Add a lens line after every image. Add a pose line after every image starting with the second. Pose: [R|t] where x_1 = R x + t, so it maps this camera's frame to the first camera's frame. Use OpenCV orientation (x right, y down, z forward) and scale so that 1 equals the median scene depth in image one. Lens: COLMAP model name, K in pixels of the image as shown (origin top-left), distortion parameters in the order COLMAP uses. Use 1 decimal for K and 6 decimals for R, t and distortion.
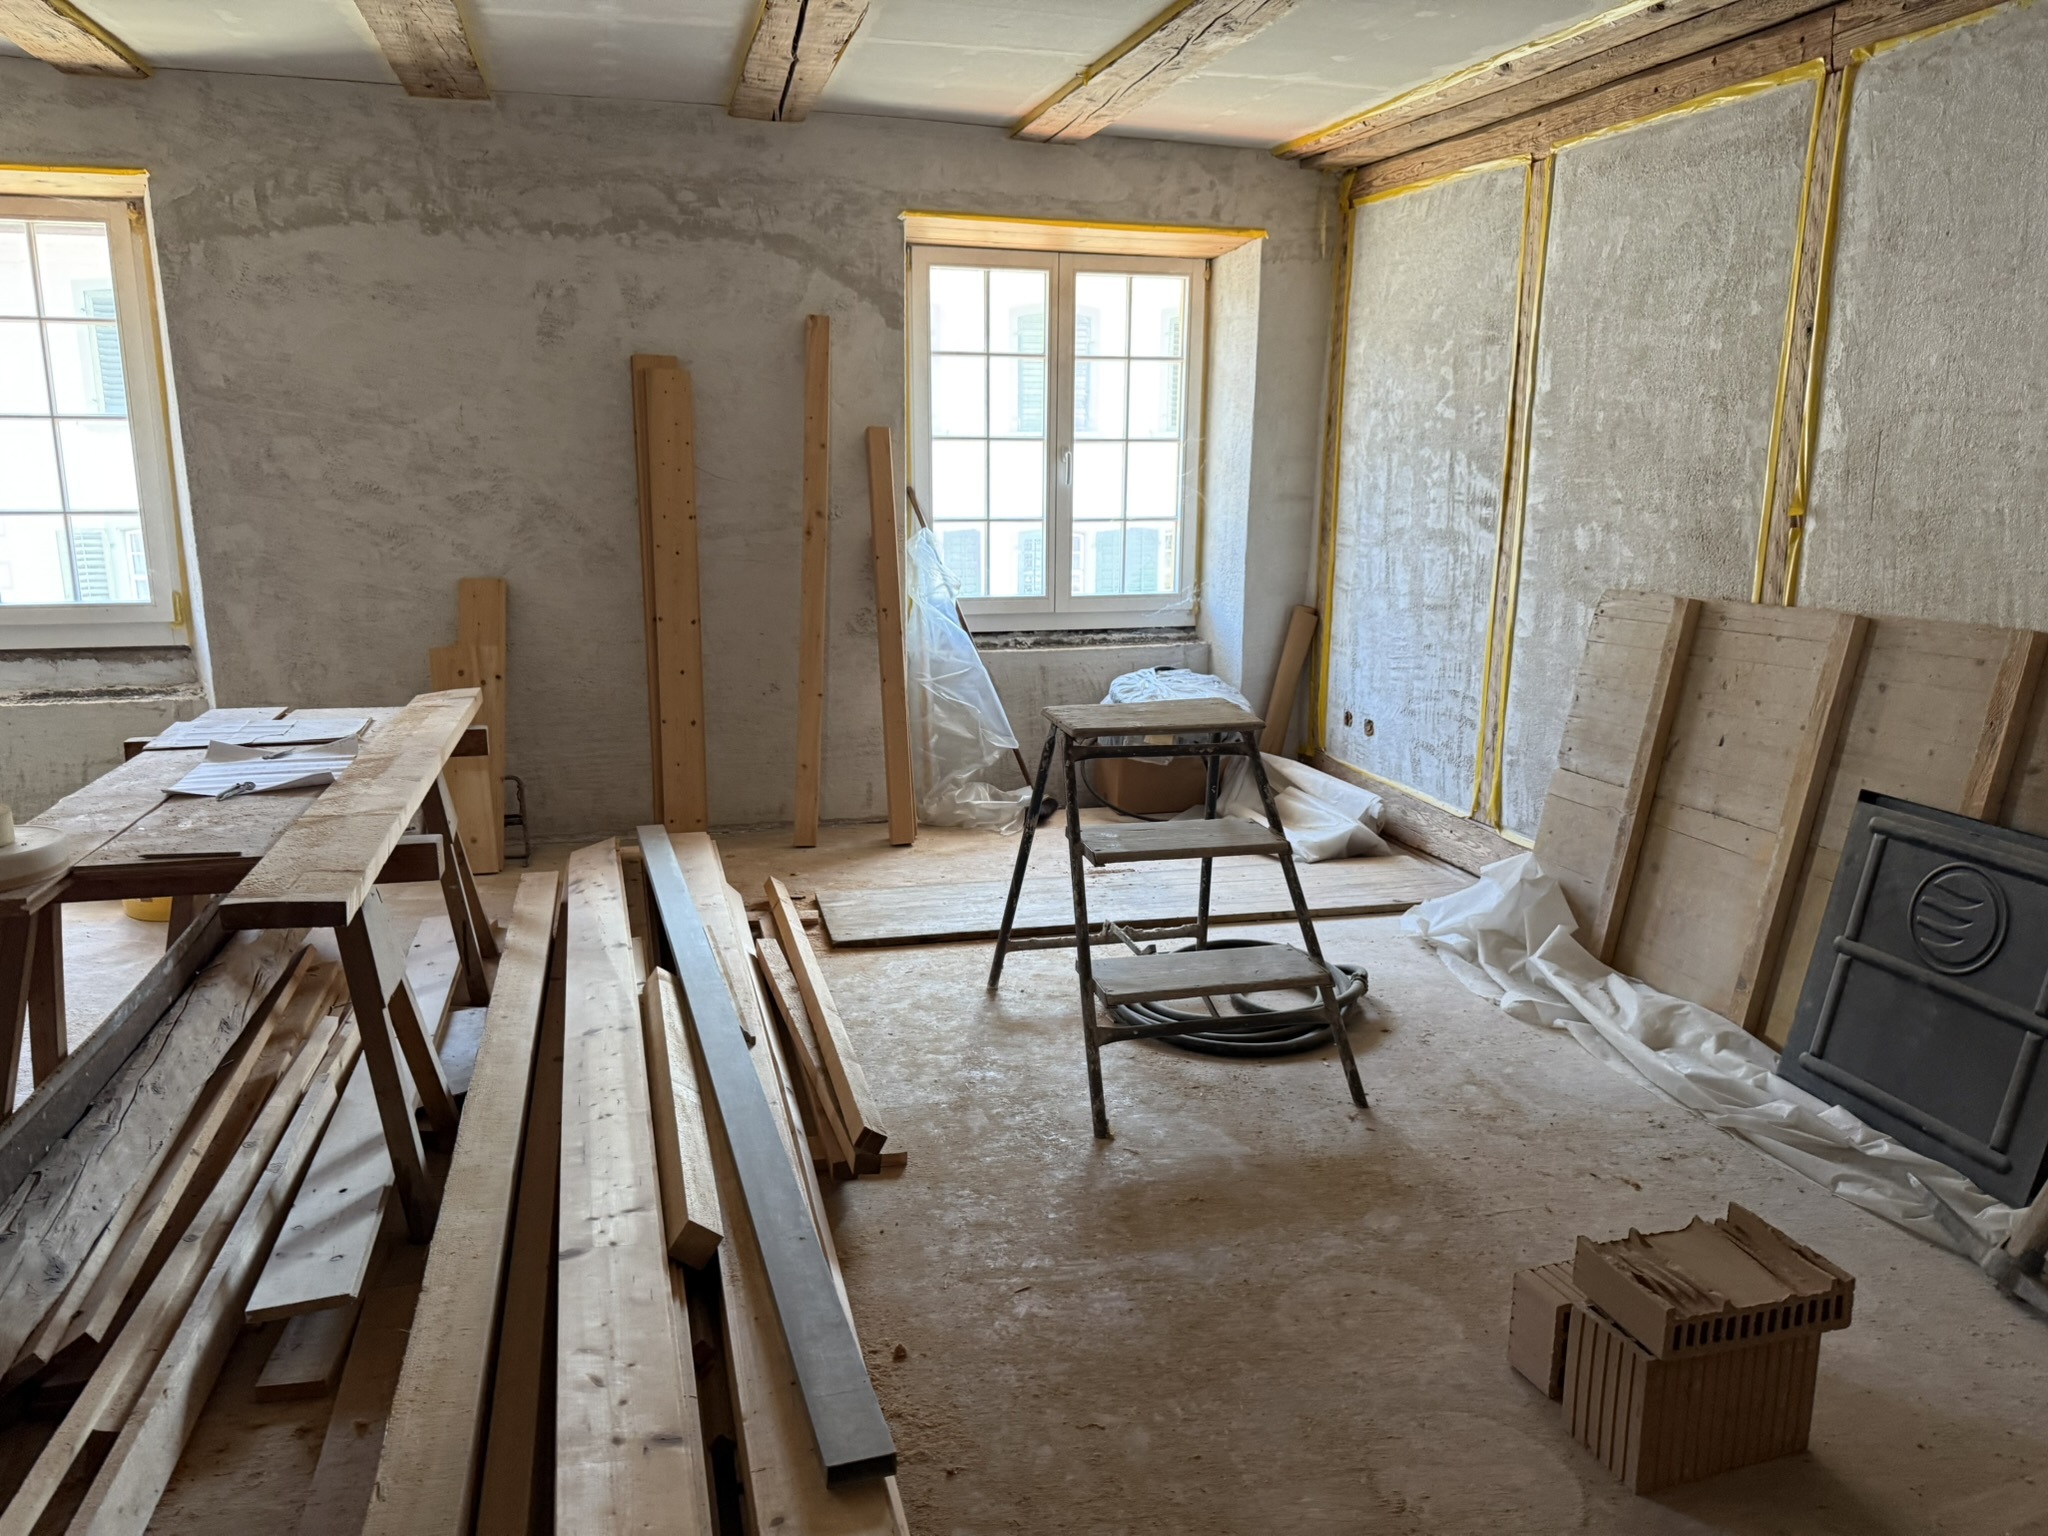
lens RADIAL K [[1443.3, 0, 1019.7], [0, 1443.3, 766.5], [0, 0, 1]] dist [0.044825, -0.046206]
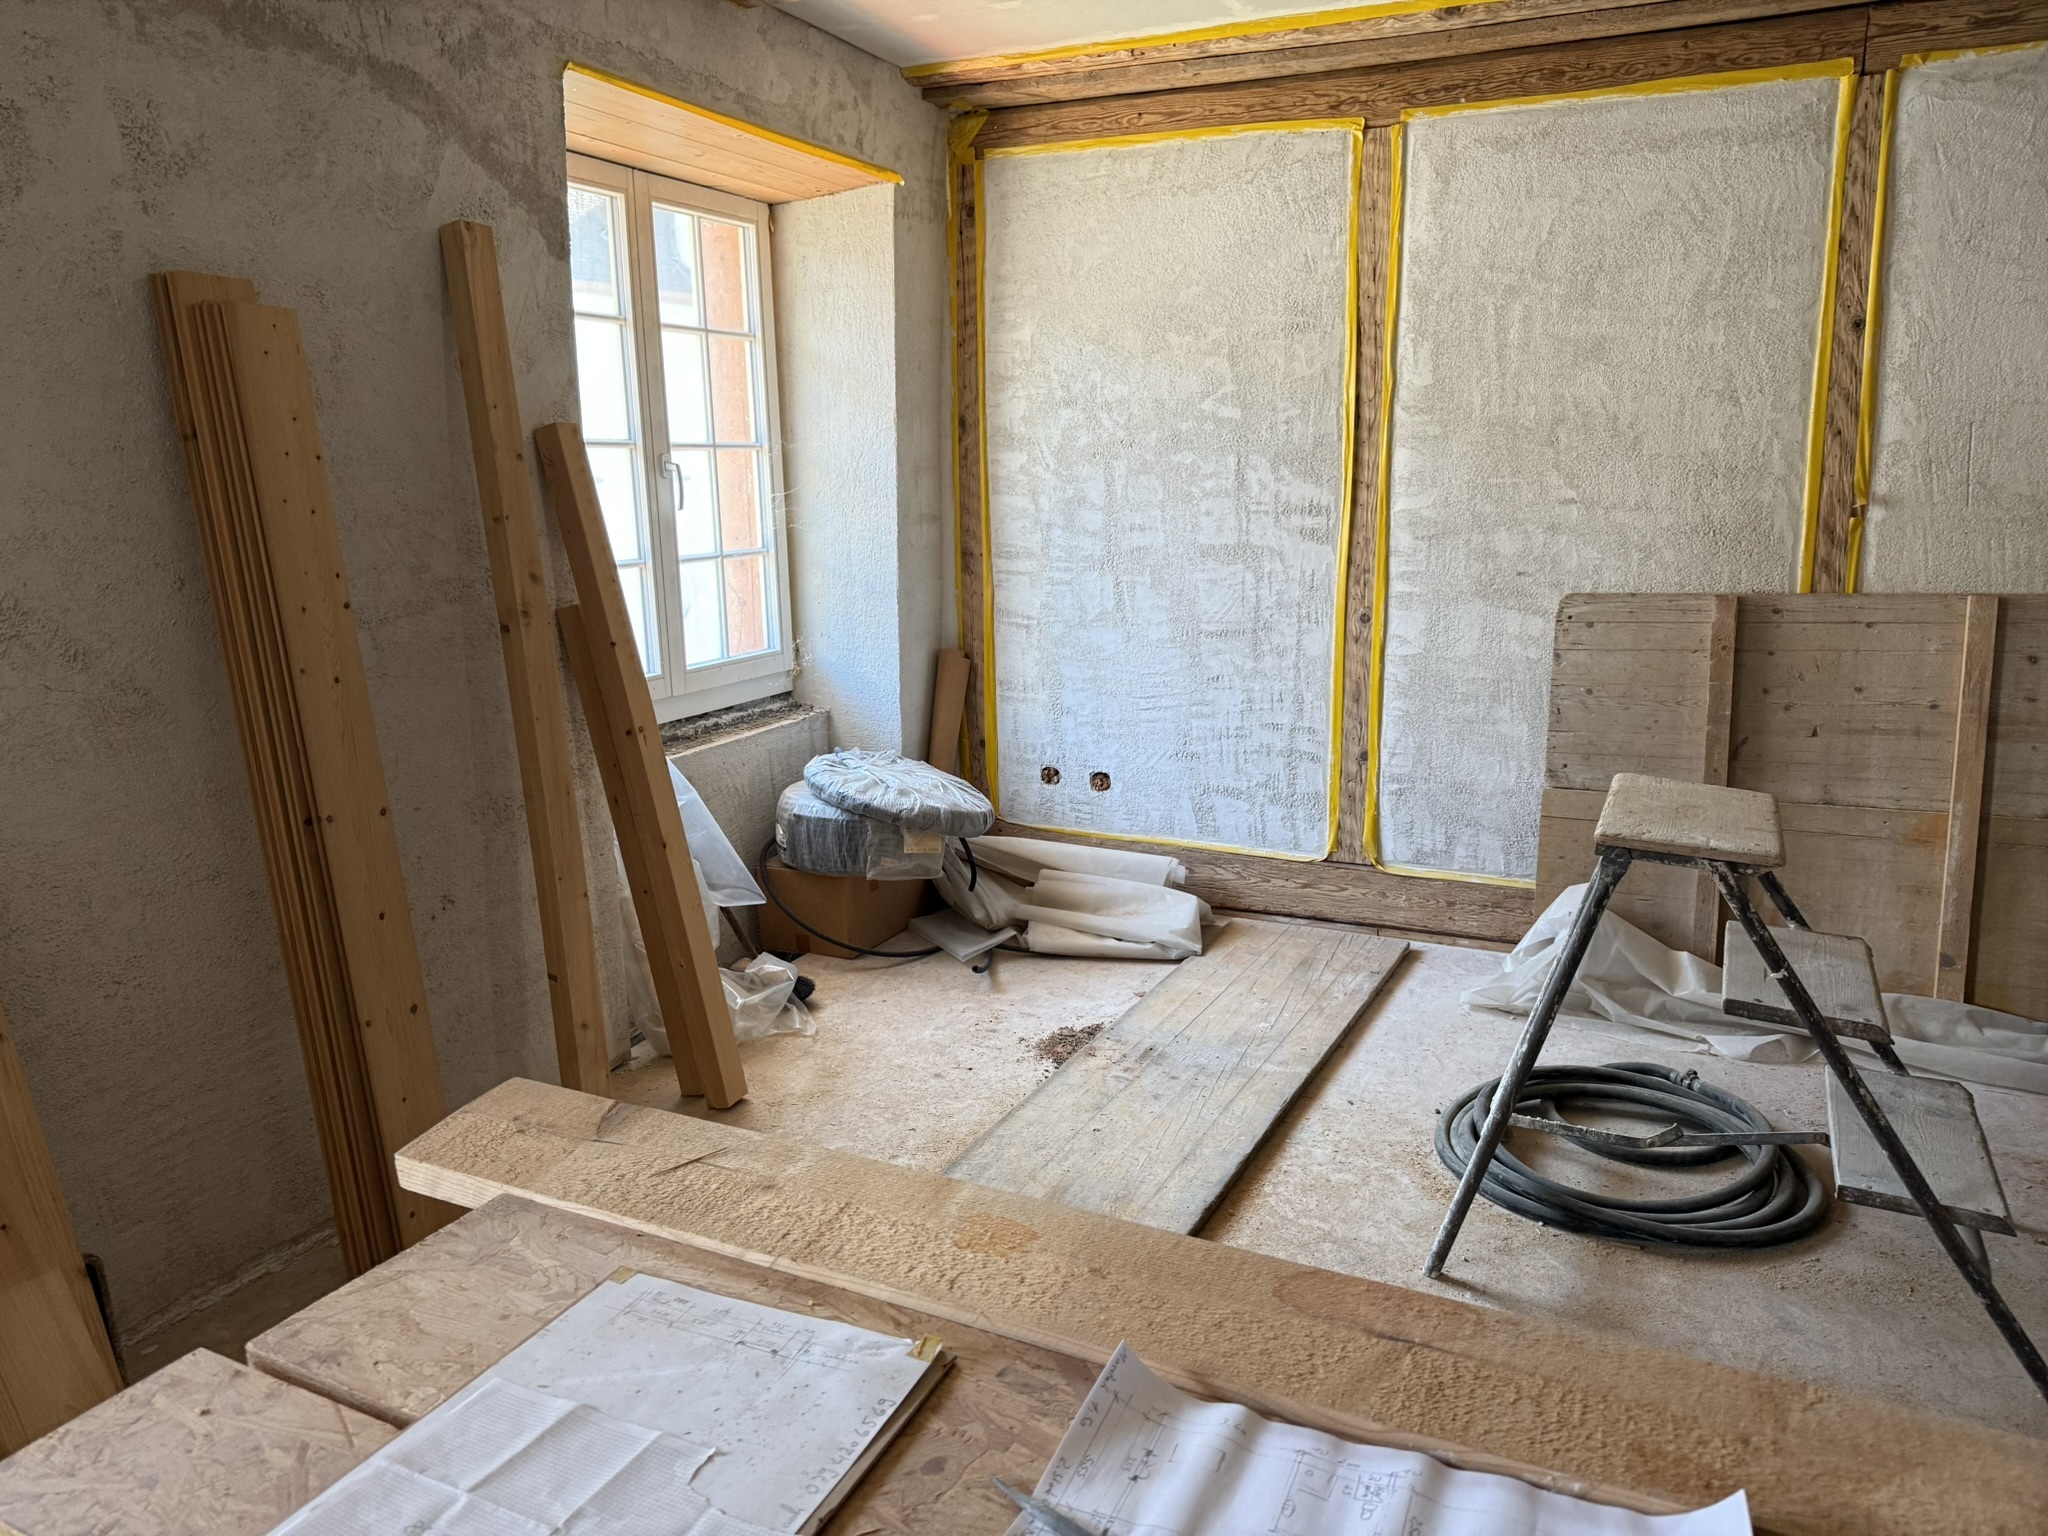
lens RADIAL K [[1443.3, 0, 1014.7], [0, 1443.3, 779.6], [0, 0, 1]] dist [0.044825, -0.046206]
pose [[0.681072, -0.174410, 0.711142, -0.447764], [0.174437, 0.981902, 0.073754, -0.112701], [-0.711135, 0.073818, 0.699169, 0.499117]]
